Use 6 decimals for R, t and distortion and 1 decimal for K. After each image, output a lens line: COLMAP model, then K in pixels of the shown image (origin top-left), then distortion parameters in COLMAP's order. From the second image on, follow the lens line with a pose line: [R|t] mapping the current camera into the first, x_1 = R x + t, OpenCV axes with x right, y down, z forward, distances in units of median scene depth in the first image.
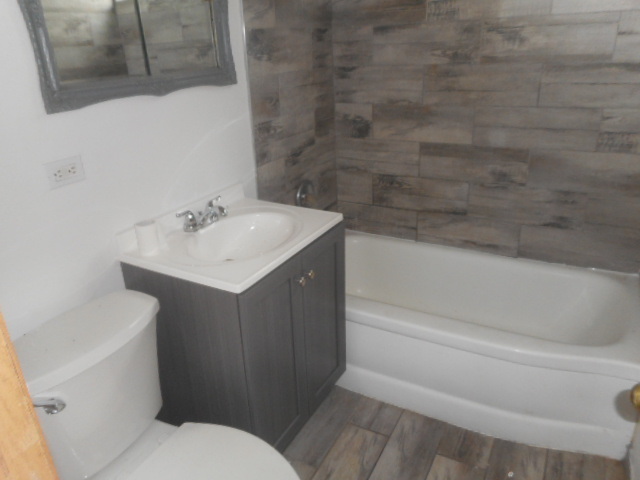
lens RADIAL K [[488.0, 0, 320.0], [0, 488.0, 240.0], [0, 0, 1]] dist [0.002993, 0.004866]
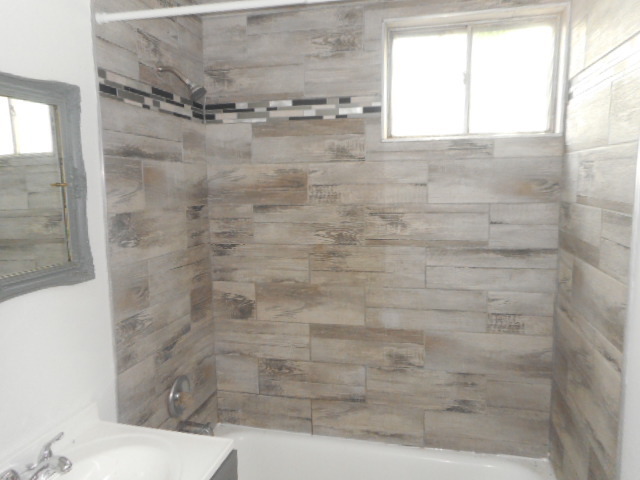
lens RADIAL K [[466.6, 0, 320.0], [0, 466.6, 240.0], [0, 0, 1]] dist [0.005093, 0.001686]
pose [[0.958240, -0.009030, 0.285822, -0.028776], [0.086090, 0.962241, -0.258225, -0.130918], [-0.272699, 0.272048, 0.922835, 0.146904]]
